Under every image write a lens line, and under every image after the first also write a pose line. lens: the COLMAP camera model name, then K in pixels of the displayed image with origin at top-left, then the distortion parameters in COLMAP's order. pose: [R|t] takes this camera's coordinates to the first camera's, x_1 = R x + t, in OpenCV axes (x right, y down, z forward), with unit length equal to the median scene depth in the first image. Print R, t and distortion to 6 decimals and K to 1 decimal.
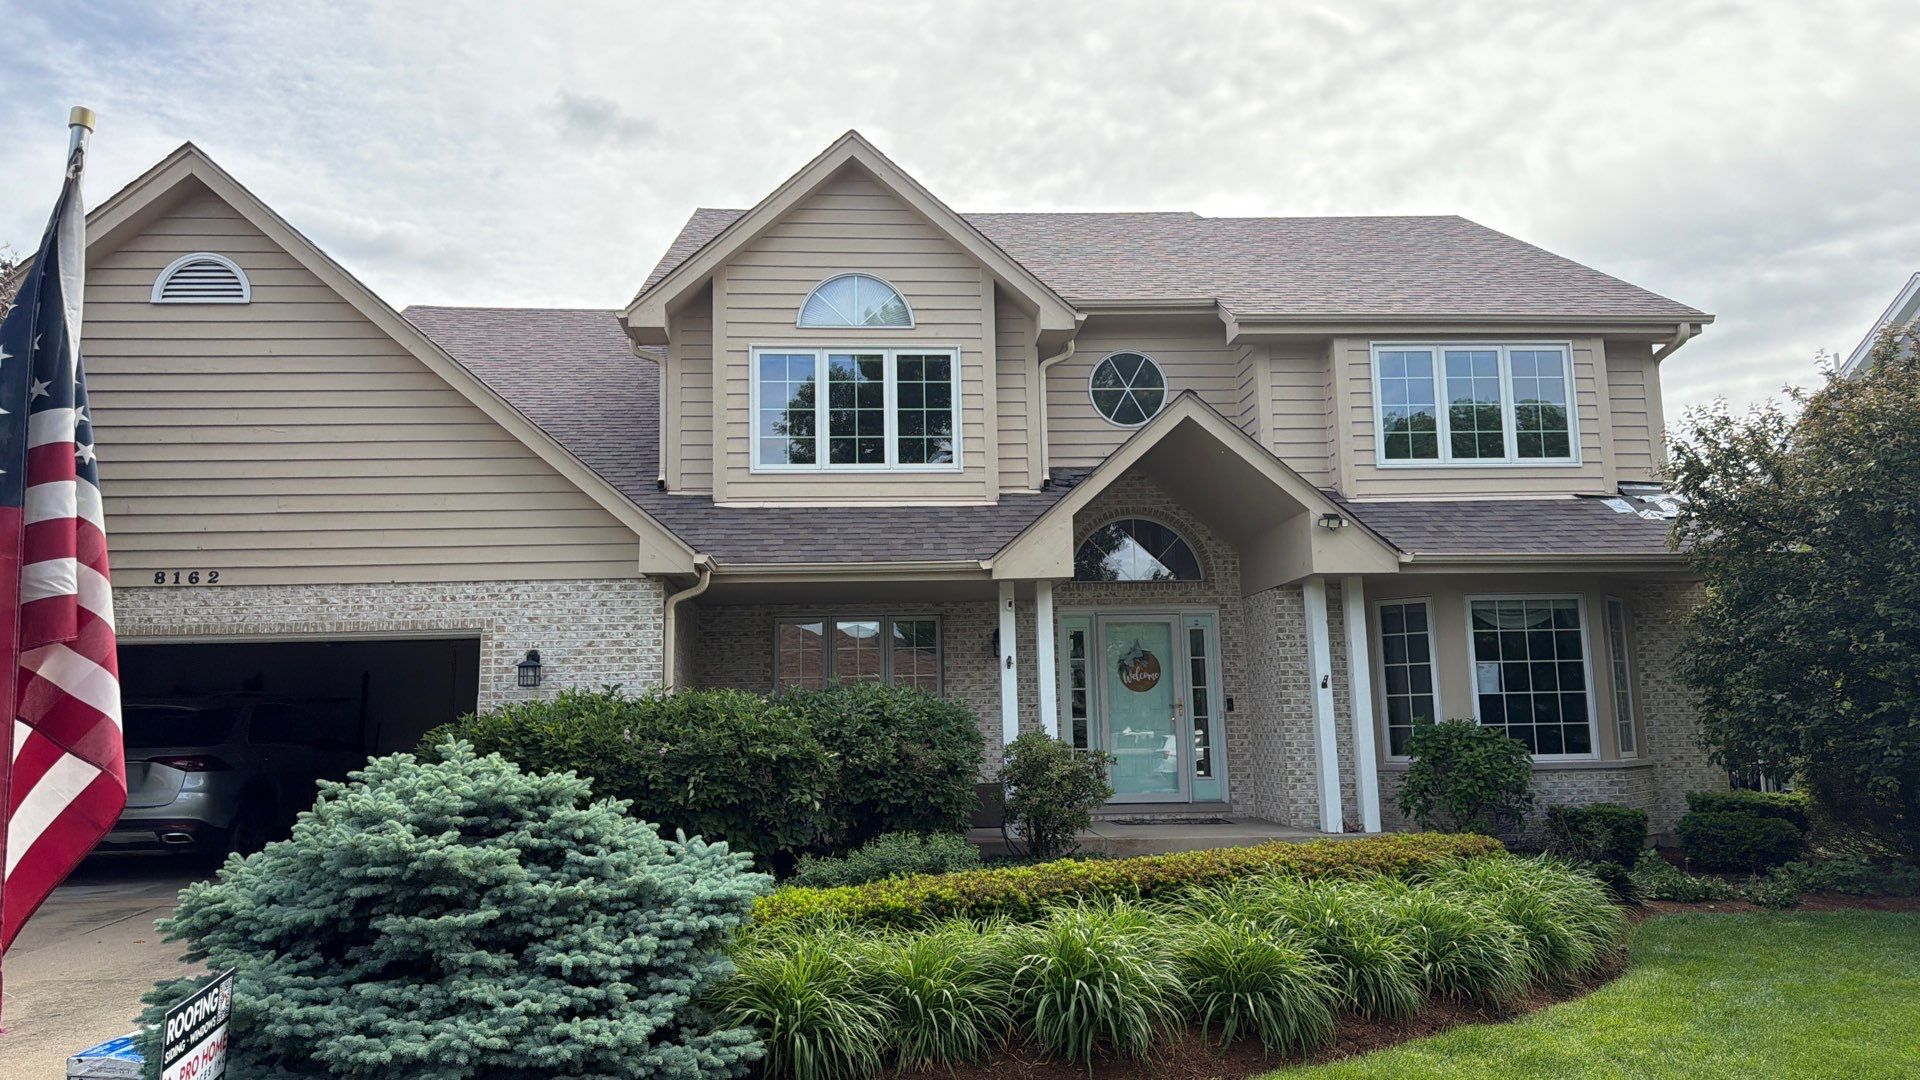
lens RADIAL K [[1340.2, 0, 957.6], [0, 1340.2, 540.7], [0, 0, 1]] dist [0.078541, -0.091041]
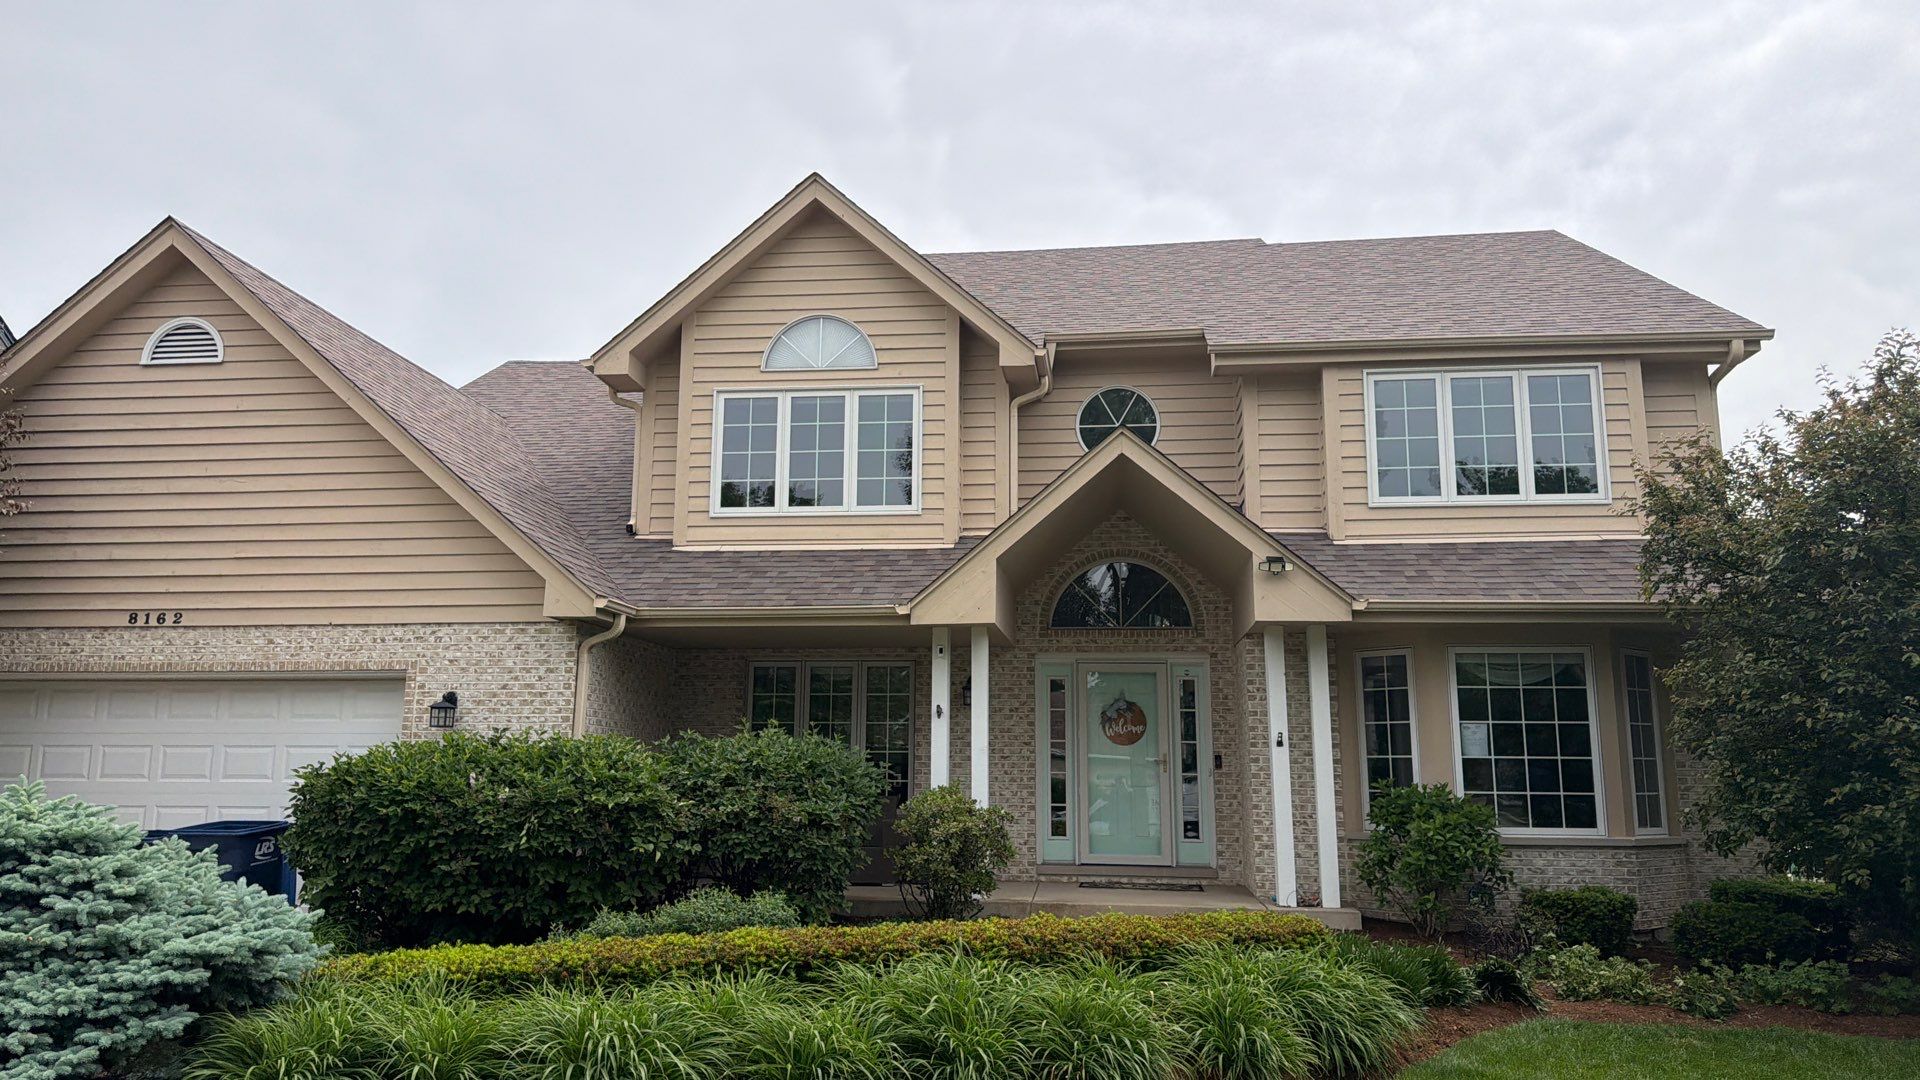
lens RADIAL K [[1348.3, 0, 957.7], [0, 1348.3, 536.3], [0, 0, 1]] dist [0.068503, -0.083636]
pose [[0.982864, -0.004385, -0.184279, 0.225177], [-0.001969, 0.999410, -0.034284, -0.001781], [0.184320, 0.034059, 0.982276, 0.047980]]
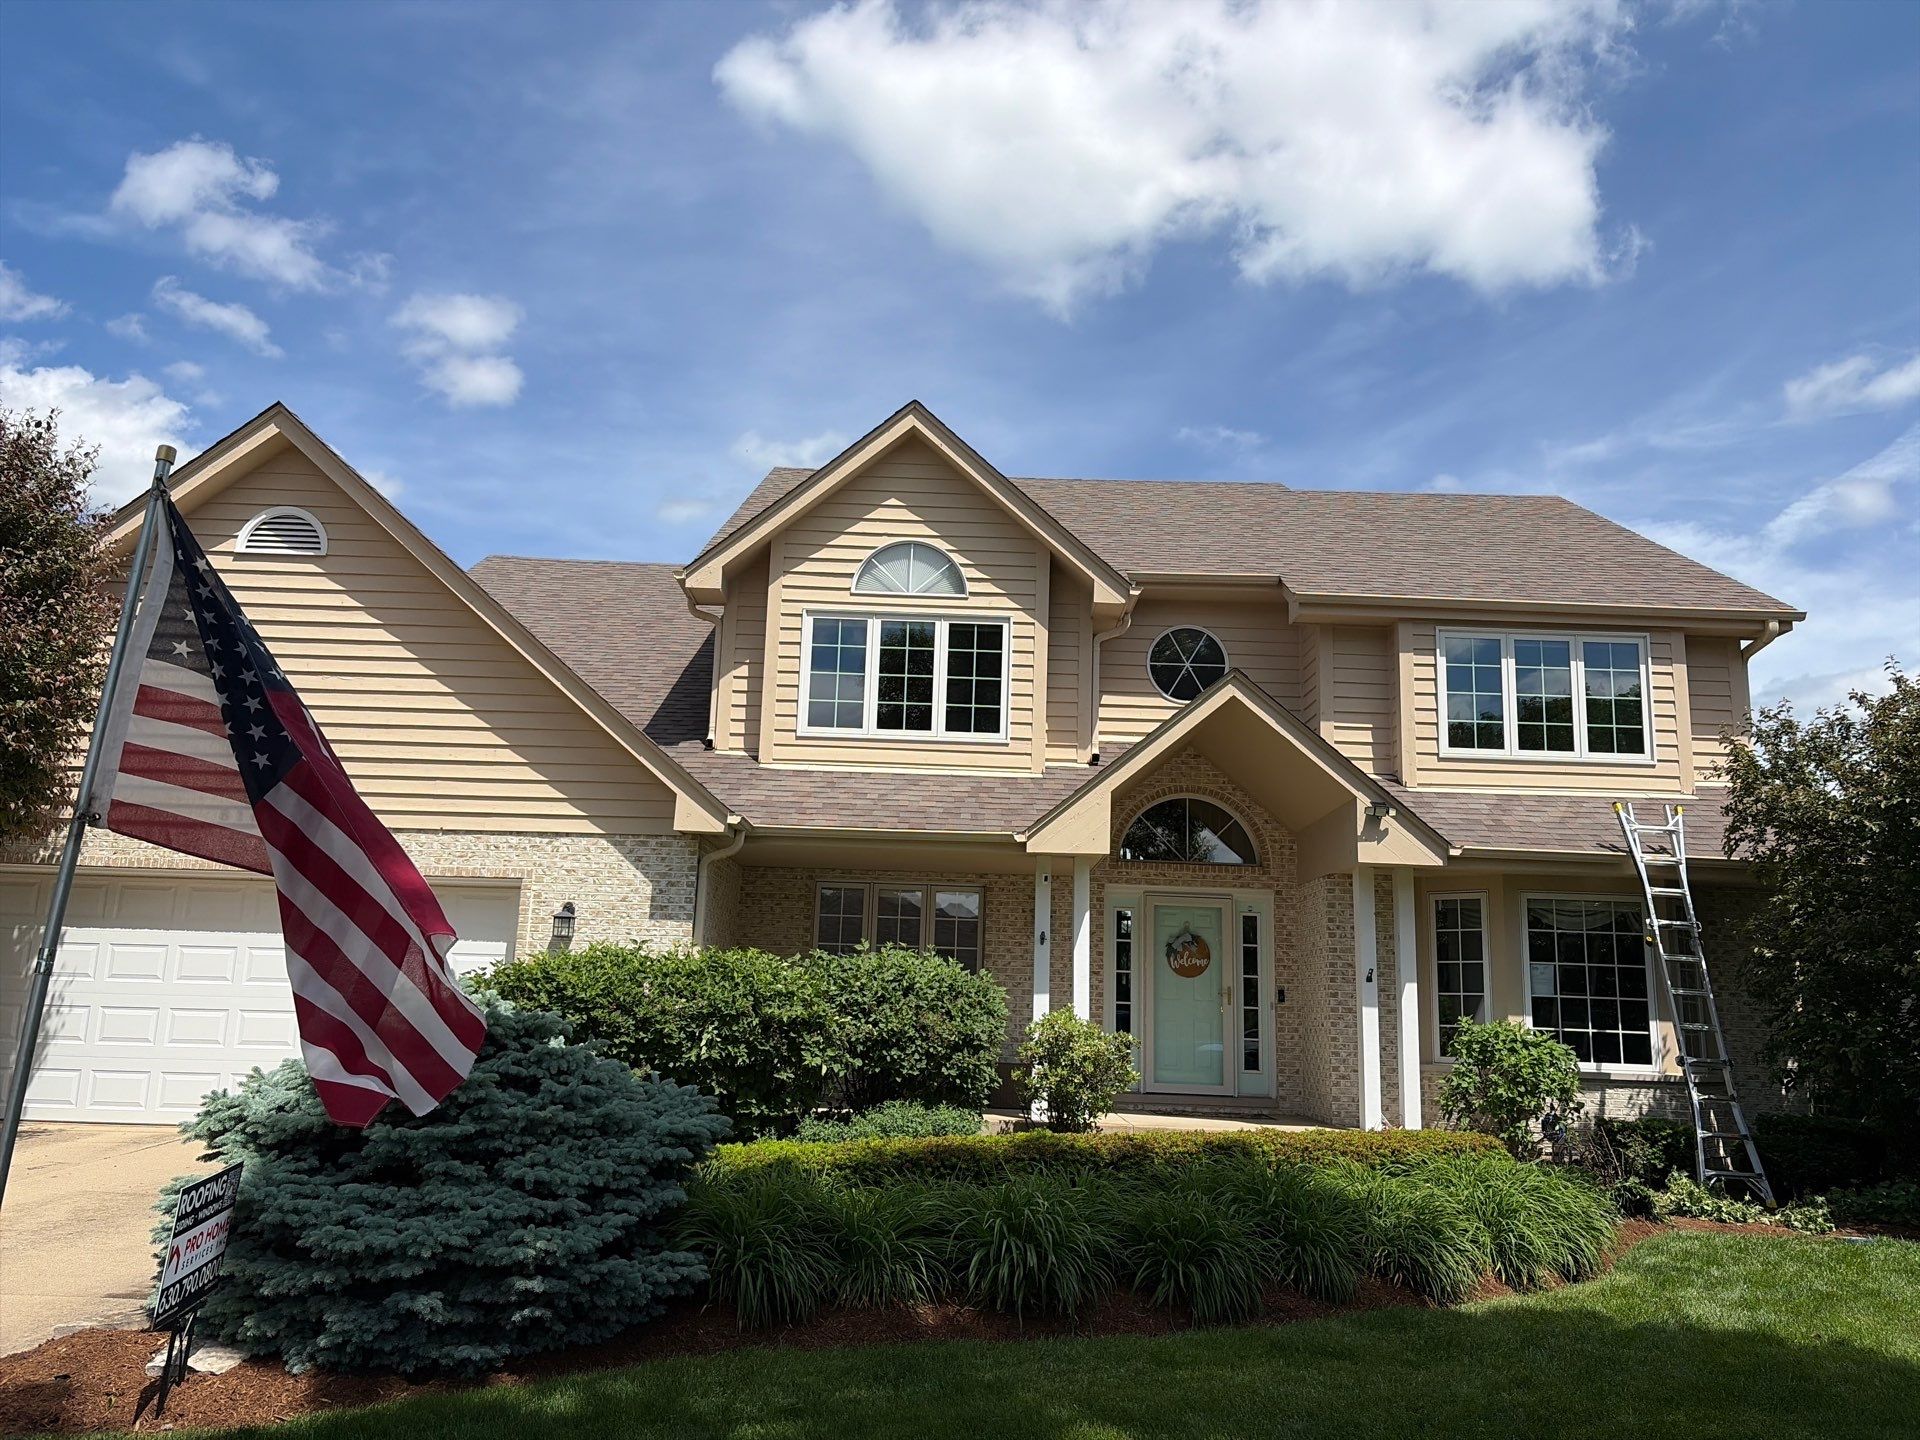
lens RADIAL K [[1445.8, 0, 963.4], [0, 1445.8, 722.5], [0, 0, 1]] dist [0.044962, -0.044571]
pose [[0.996478, 0.039458, -0.073987, 0.051333], [-0.043871, 0.997293, -0.059006, -0.002109], [0.071459, 0.062044, 0.995512, -0.068324]]
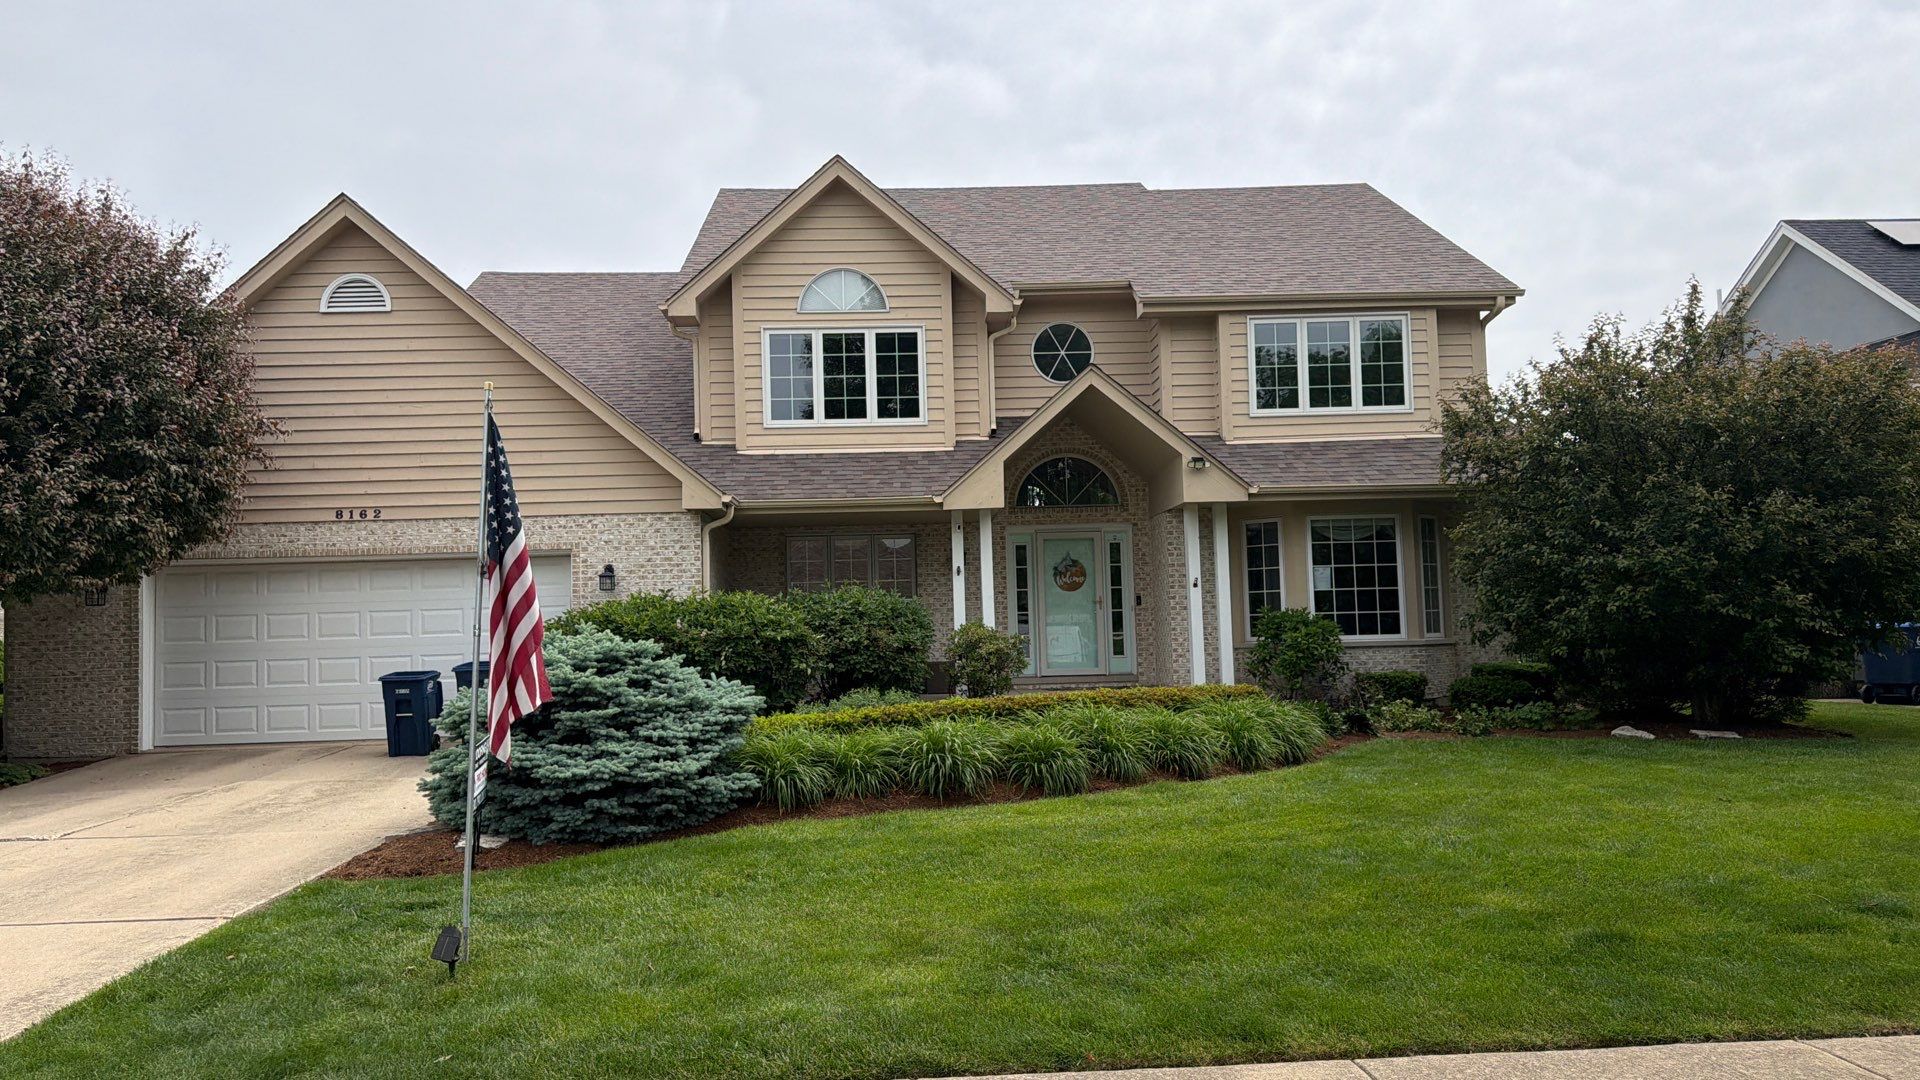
lens RADIAL K [[1335.2, 0, 951.3], [0, 1335.2, 554.1], [0, 0, 1]] dist [0.090824, -0.001111]
pose [[0.999448, -0.008114, -0.032203, 0.072687], [0.010817, 0.996351, 0.084661, -0.037928], [0.031398, -0.084963, 0.995889, -0.320692]]
